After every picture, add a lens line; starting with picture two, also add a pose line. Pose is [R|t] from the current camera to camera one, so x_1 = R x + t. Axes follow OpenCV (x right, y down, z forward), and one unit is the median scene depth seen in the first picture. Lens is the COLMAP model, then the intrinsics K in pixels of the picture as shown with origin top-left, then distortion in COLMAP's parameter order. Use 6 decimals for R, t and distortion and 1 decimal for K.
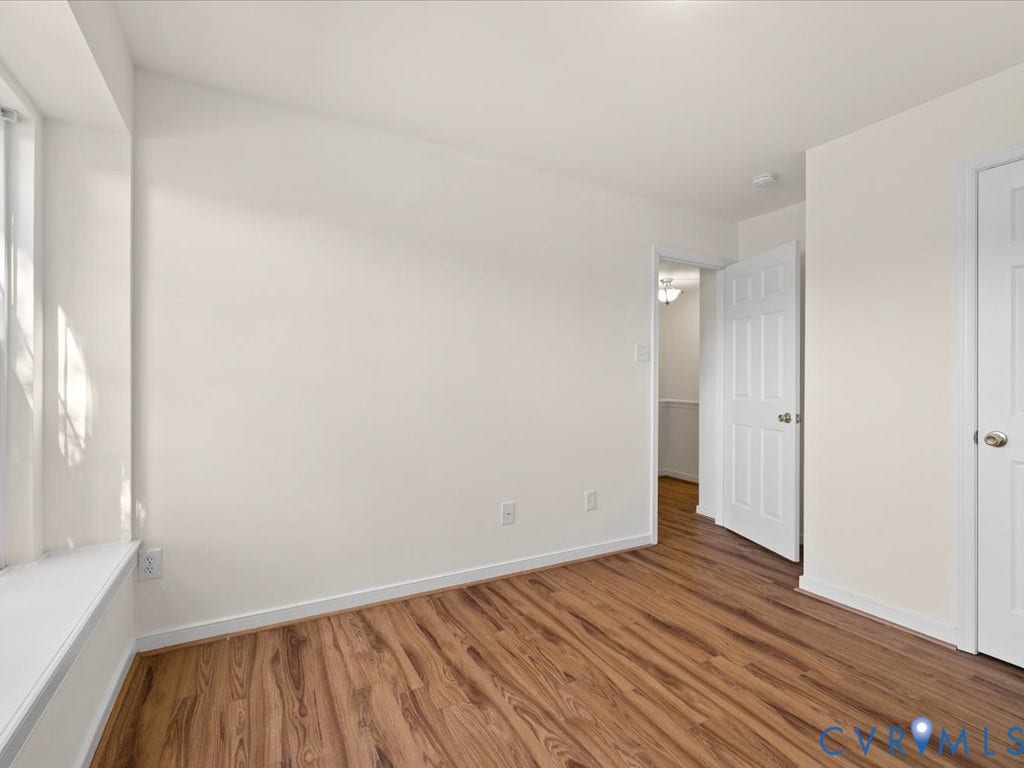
lens RADIAL K [[483.7, 0, 511.6], [0, 483.7, 381.4], [0, 0, 1]] dist [0.001162, -0.000823]
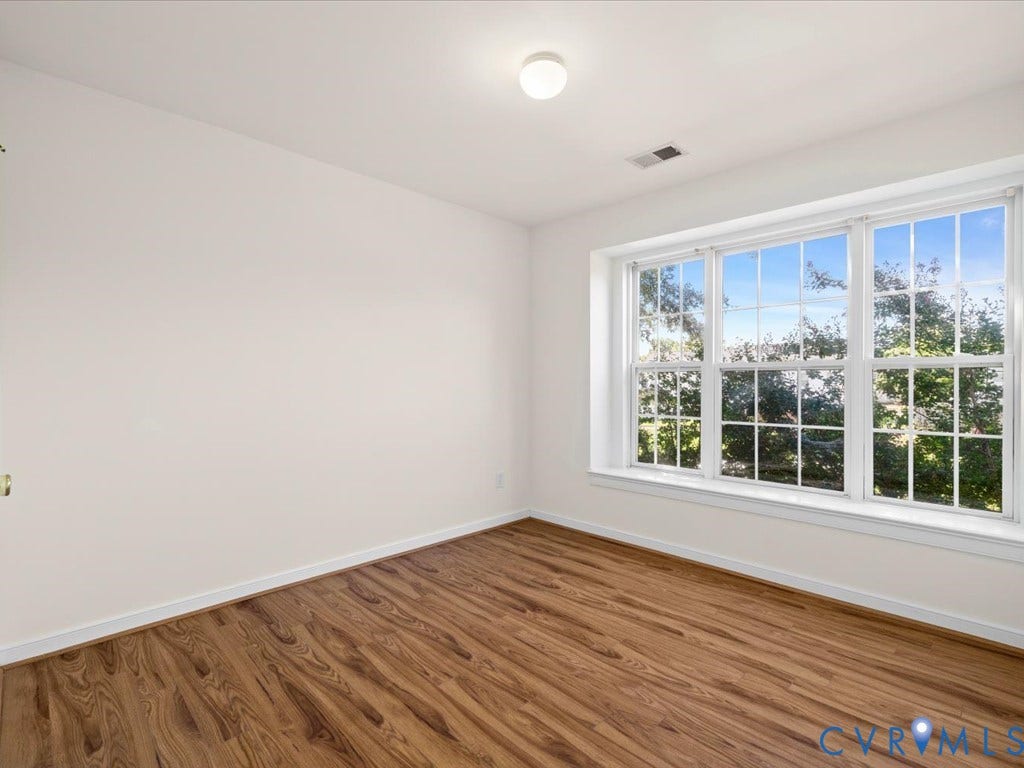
lens RADIAL K [[483.7, 0, 519.5], [0, 483.7, 381.5], [0, 0, 1]] dist [0.001162, -0.000823]
pose [[-0.957240, -0.007758, -0.289192, 0.675041], [-0.009151, 0.999952, 0.003464, -0.000814], [0.289152, 0.005963, -0.957265, 1.887375]]
